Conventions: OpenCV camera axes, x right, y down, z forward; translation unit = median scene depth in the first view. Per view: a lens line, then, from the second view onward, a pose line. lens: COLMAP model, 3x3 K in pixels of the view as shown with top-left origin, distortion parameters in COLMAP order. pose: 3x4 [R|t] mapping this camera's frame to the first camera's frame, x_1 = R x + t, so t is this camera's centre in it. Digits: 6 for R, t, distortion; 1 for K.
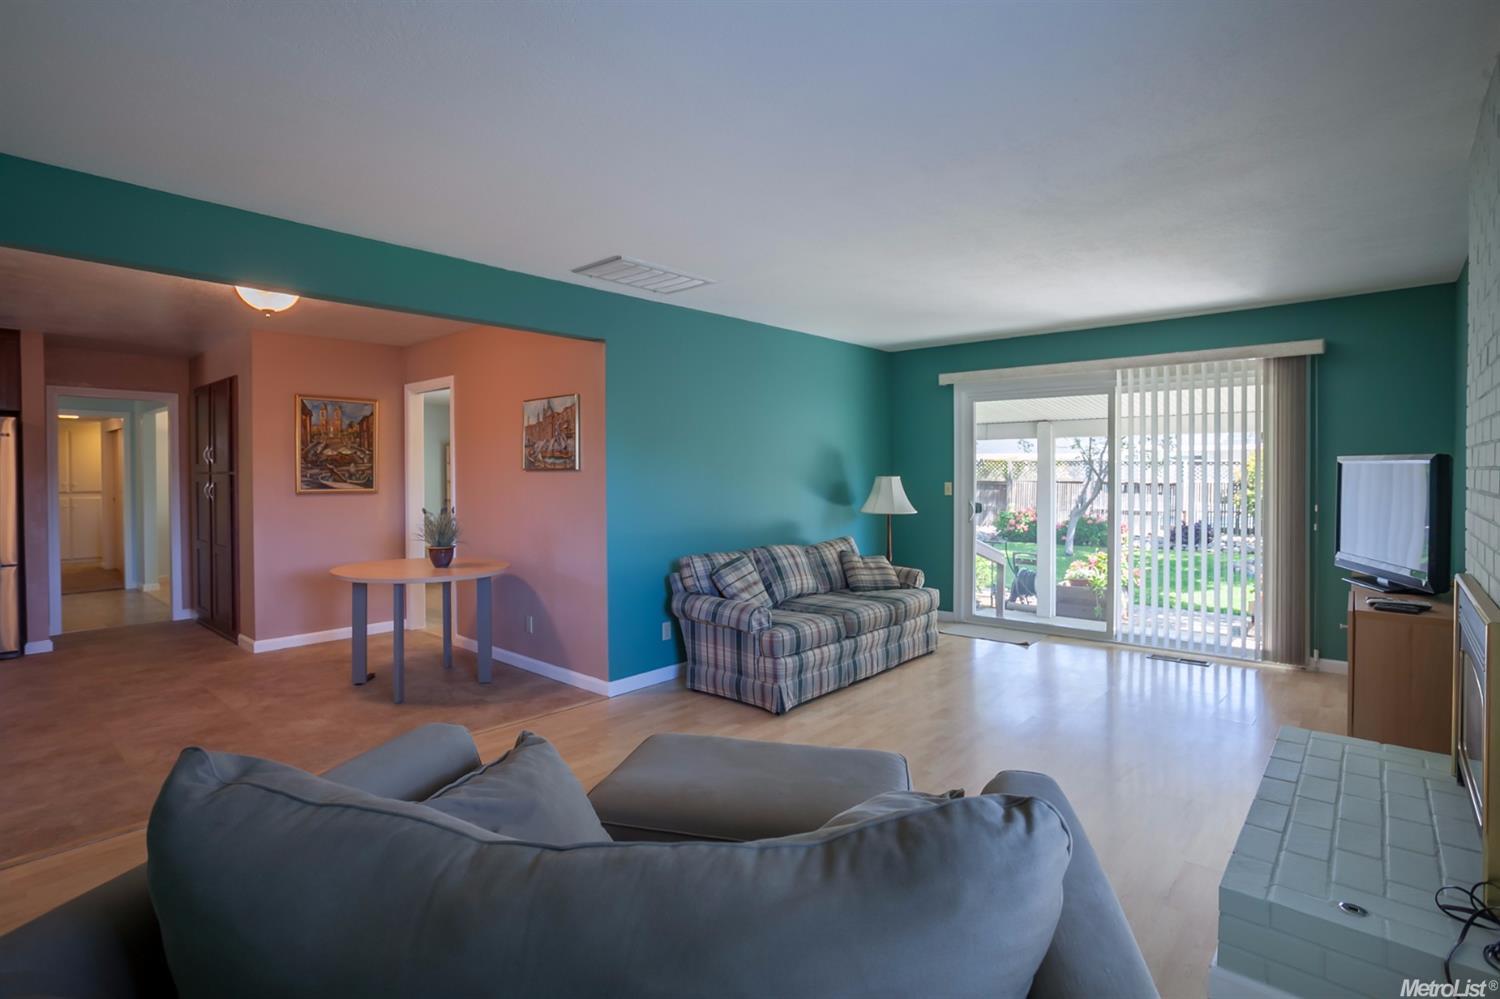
lens RADIAL K [[734.2, 0, 778.0], [0, 734.2, 493.7], [0, 0, 1]] dist [-0.040975, 0.005325]
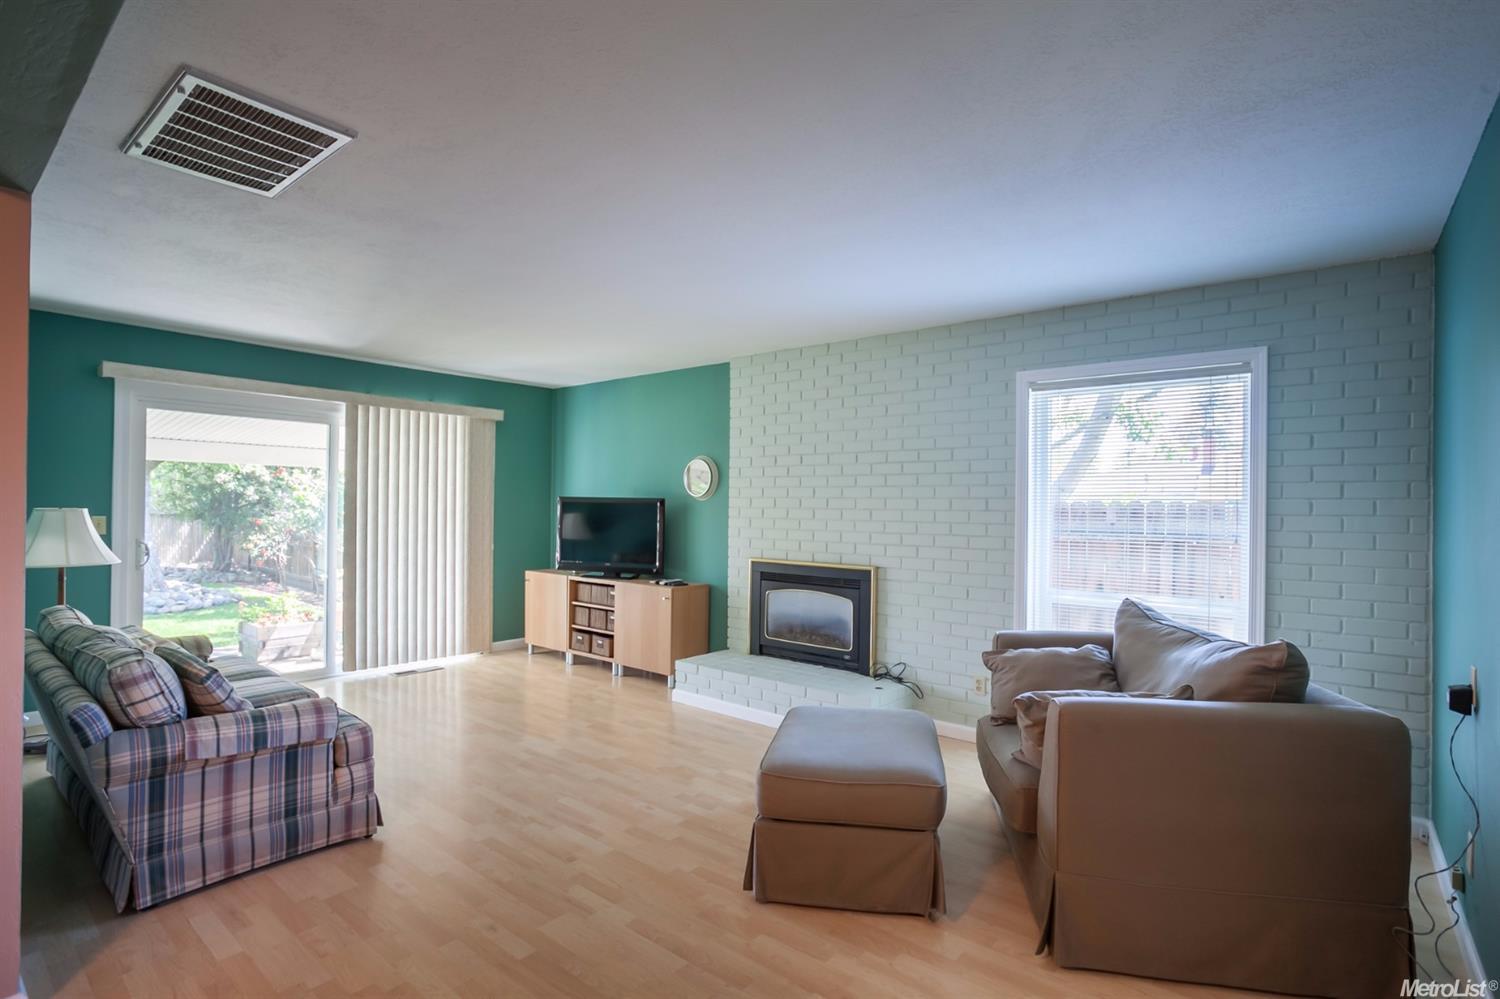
lens RADIAL K [[734.2, 0, 744.0], [0, 734.2, 502.1], [0, 0, 1]] dist [-0.040975, 0.005325]
pose [[-0.046398, 0.011908, 0.998852, -0.680263], [0.022598, 0.999686, -0.010869, -0.011926], [-0.998667, 0.022067, -0.046653, 0.606803]]
